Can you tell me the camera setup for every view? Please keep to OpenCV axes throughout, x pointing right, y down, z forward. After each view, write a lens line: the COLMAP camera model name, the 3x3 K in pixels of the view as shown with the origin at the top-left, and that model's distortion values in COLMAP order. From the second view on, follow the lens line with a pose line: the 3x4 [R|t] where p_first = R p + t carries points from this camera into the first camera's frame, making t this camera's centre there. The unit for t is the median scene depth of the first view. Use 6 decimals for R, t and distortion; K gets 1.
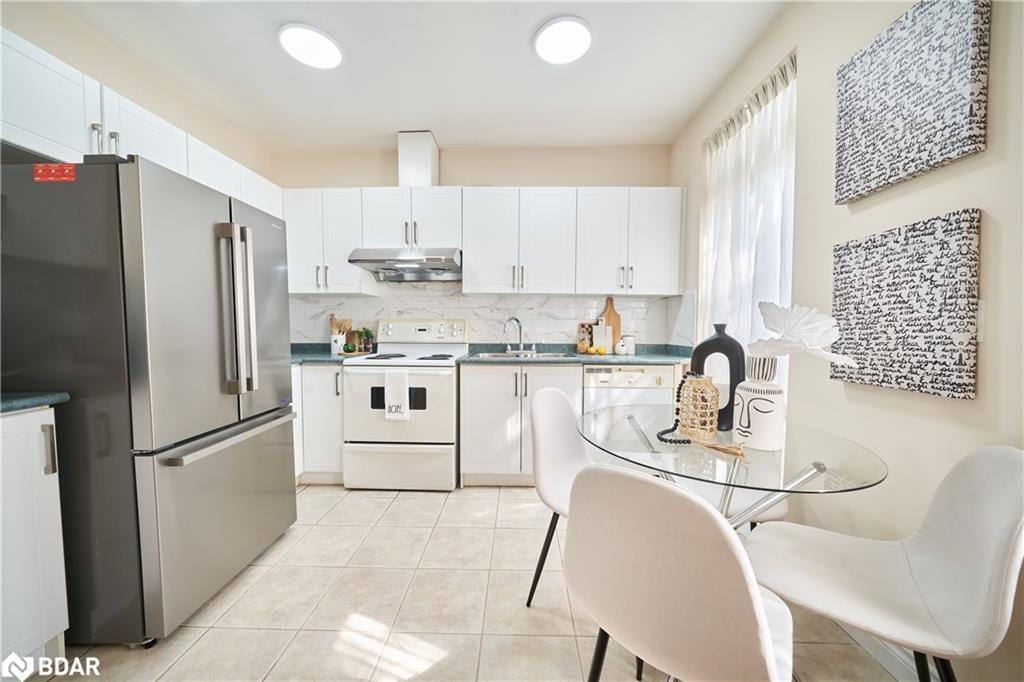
lens RADIAL K [[357.4, 0, 512.0], [0, 357.4, 341.0], [0, 0, 1]] dist [-0.002675, -0.000382]
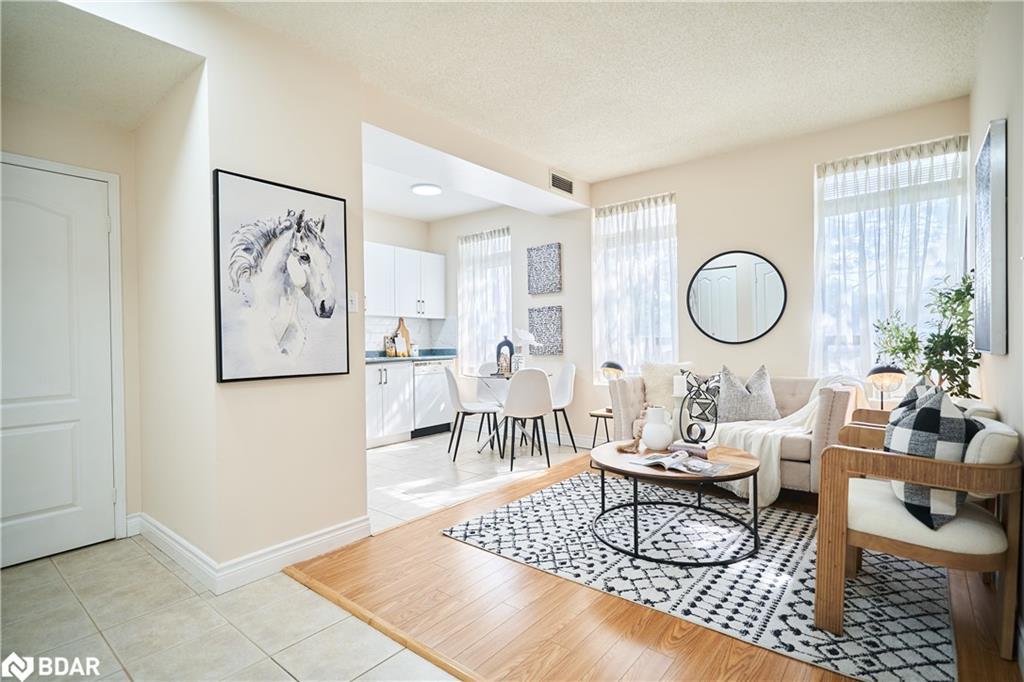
lens RADIAL K [[492.9, 0, 512.0], [0, 492.9, 341.0], [0, 0, 1]] dist [0.002795, -0.000335]
pose [[0.612420, -0.017567, 0.790337, -1.140801], [0.045927, 0.998855, -0.013386, 0.021946], [-0.789197, 0.044495, 0.612526, -0.649308]]
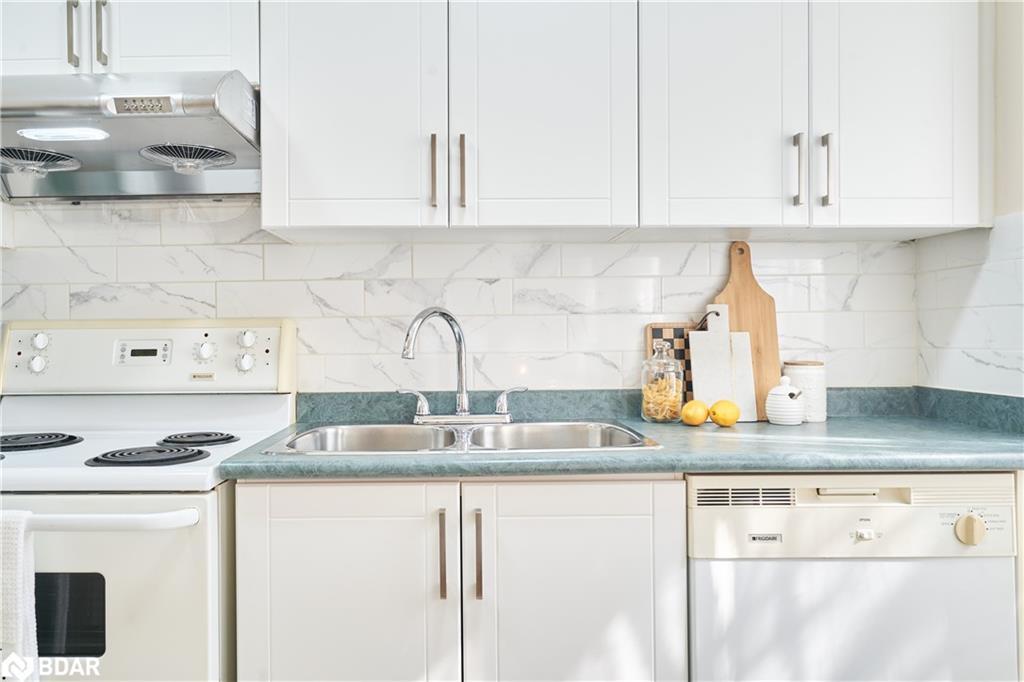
lens RADIAL K [[735.0, 0, 471.7], [0, 735.0, 336.4], [0, 0, 1]] dist [0.000745, -0.000205]
pose [[0.999555, -0.013366, 0.026681, 0.018445], [0.014293, 0.999290, -0.034858, -0.020116], [-0.026196, 0.035224, 0.999036, 0.383364]]
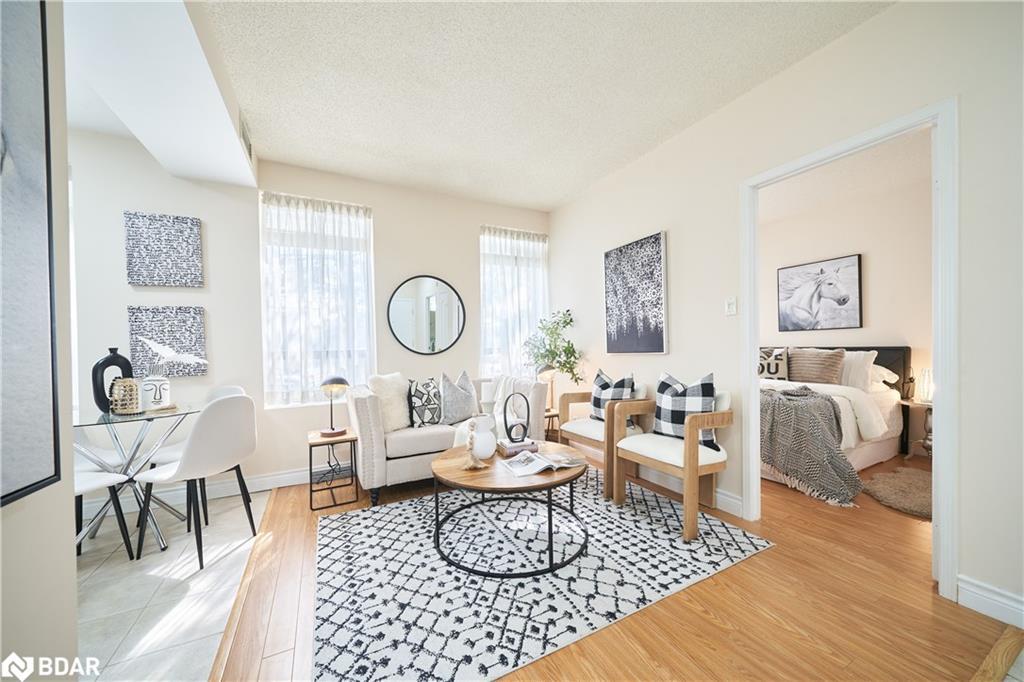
lens RADIAL K [[363.5, 0, 509.4], [0, 363.5, 351.9], [0, 0, 1]] dist [0.000376, -0.000062]
pose [[-0.478981, -0.004291, 0.877815, -0.822413], [0.051019, 0.998162, 0.032717, 0.003953], [-0.876342, 0.060456, -0.477881, 0.090147]]
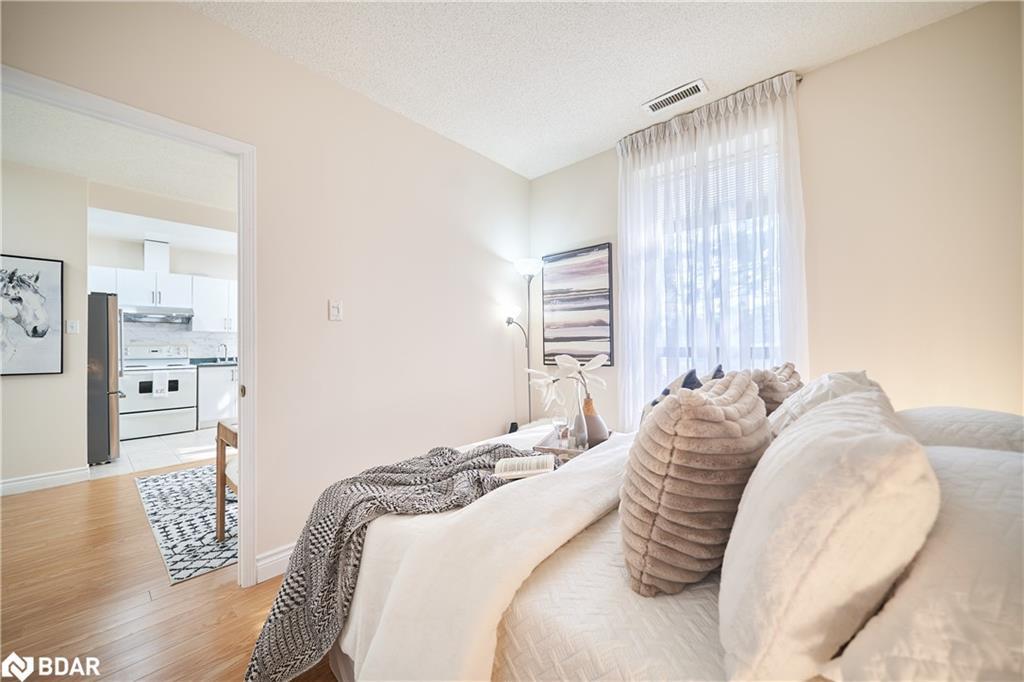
lens RADIAL K [[382.5, 0, 512.0], [0, 382.5, 341.0], [0, 0, 1]] dist [0.000097, 0.000035]
pose [[0.651517, -0.003095, 0.758628, -0.565995], [0.043336, 0.998511, -0.033144, 0.057676], [-0.757395, 0.054469, 0.650681, -1.585719]]
